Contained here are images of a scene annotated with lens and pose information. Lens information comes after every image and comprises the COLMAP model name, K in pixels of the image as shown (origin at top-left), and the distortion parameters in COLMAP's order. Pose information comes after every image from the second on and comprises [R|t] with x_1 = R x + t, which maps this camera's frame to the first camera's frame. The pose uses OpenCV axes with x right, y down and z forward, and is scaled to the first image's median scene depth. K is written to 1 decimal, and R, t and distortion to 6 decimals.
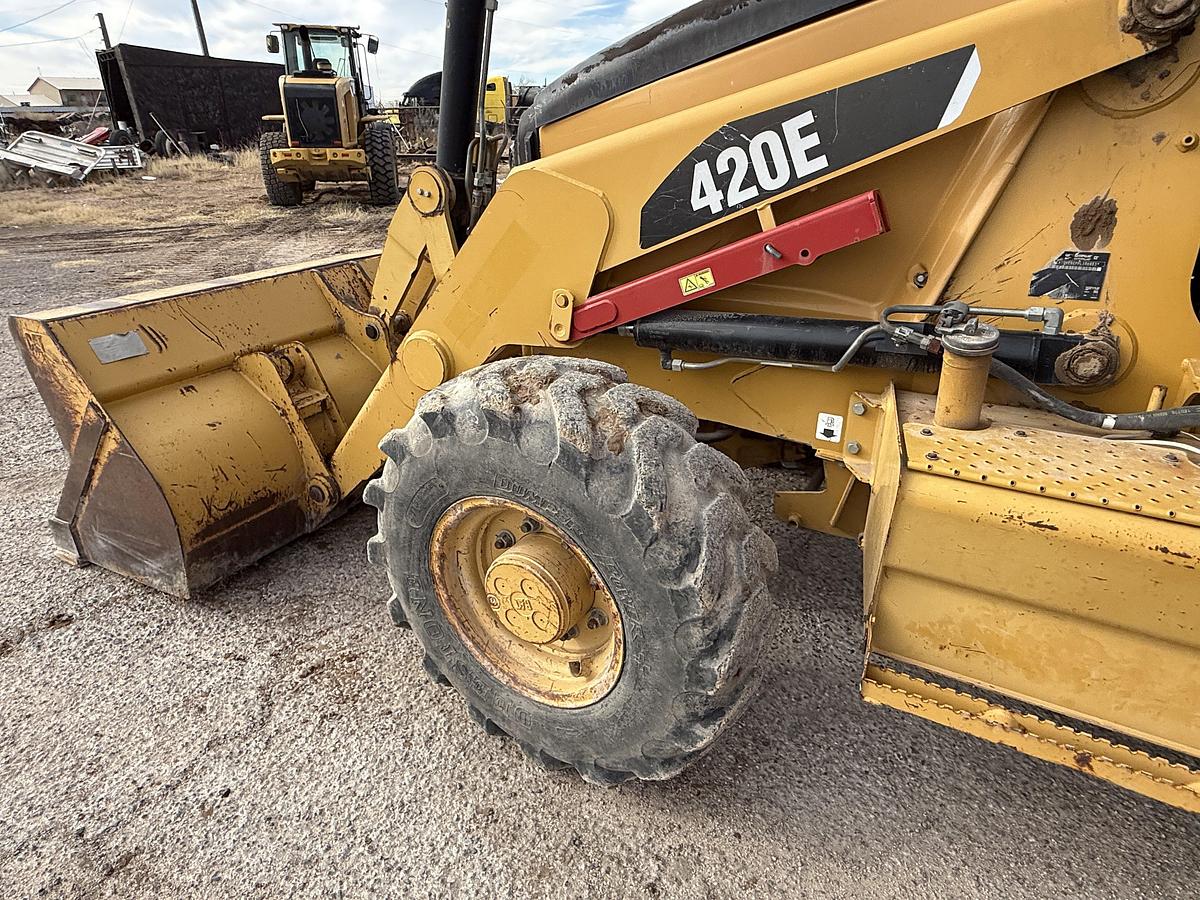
lens RADIAL K [[738.0, 0, 589.3], [0, 738.0, 453.9], [0, 0, 1]] dist [-0.005471, 0.000843]
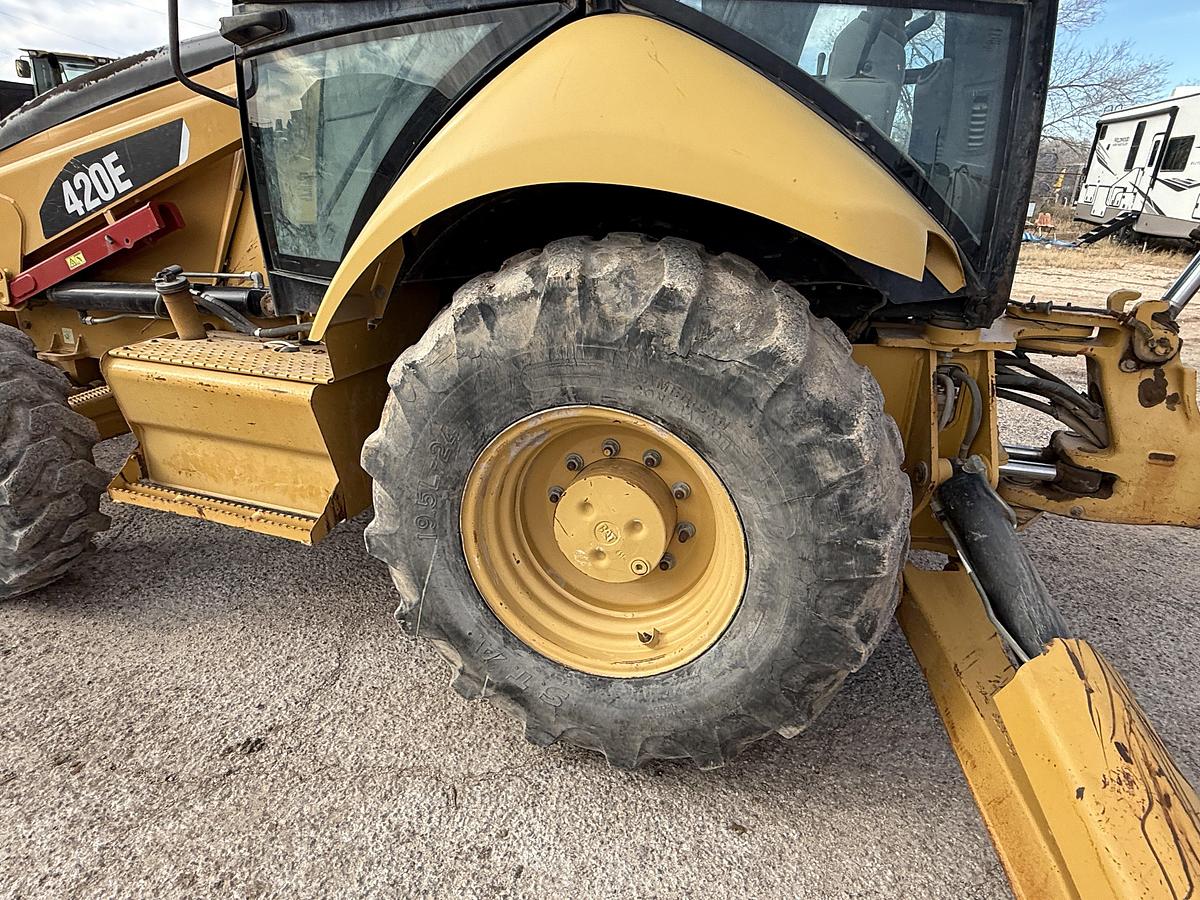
lens RADIAL K [[738.0, 0, 601.9], [0, 738.0, 457.5], [0, 0, 1]] dist [-0.005471, 0.000843]
pose [[0.977086, -0.035100, 0.209929, 0.097388], [0.045694, 0.997904, -0.045827, 0.032035], [-0.207881, 0.054370, 0.976642, -0.074775]]
